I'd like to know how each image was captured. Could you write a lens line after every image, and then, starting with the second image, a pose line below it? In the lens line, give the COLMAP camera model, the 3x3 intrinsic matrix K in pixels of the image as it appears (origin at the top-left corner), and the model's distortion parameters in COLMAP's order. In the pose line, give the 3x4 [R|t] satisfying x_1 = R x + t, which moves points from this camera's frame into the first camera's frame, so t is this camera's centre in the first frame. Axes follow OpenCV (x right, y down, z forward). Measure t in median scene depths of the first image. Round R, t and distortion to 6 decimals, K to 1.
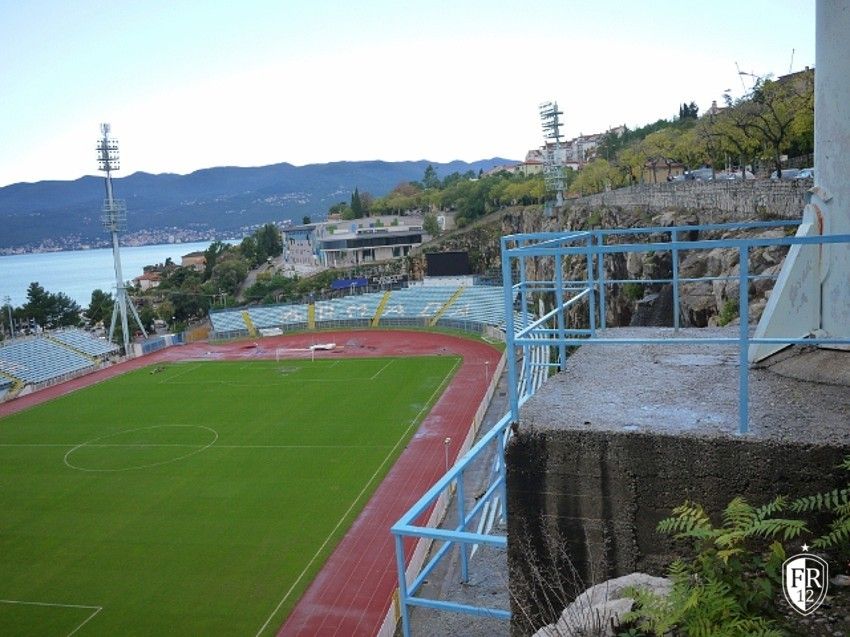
lens RADIAL K [[707.0, 0, 423.4], [0, 707.0, 316.4], [0, 0, 1]] dist [-0.043235, 0.018707]
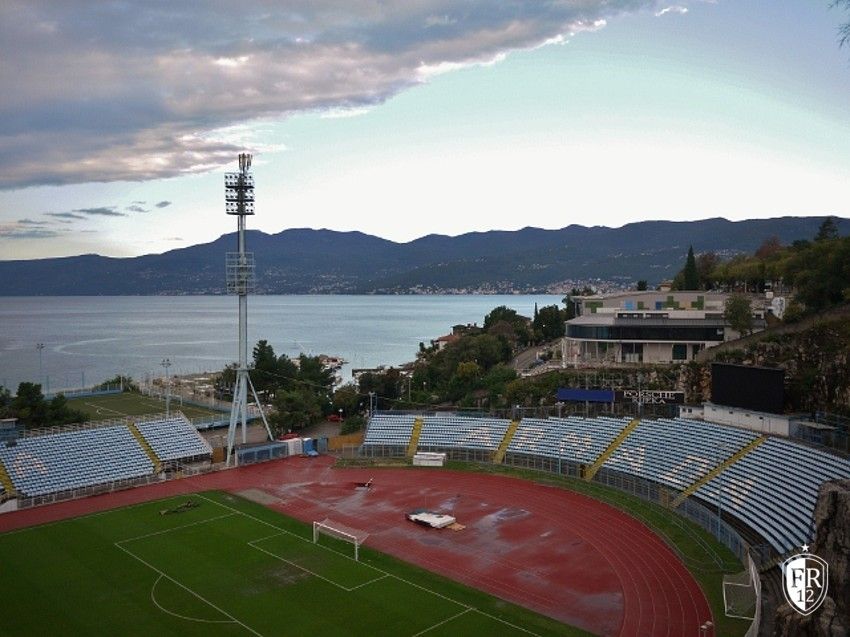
lens RADIAL K [[707.0, 0, 424.3], [0, 707.0, 318.3], [0, 0, 1]] dist [-0.043235, 0.018707]
pose [[0.831583, 0.082143, -0.549292, 0.124538], [-0.121475, 0.991957, -0.035563, -0.079448], [0.541953, 0.096299, 0.834873, 0.405592]]
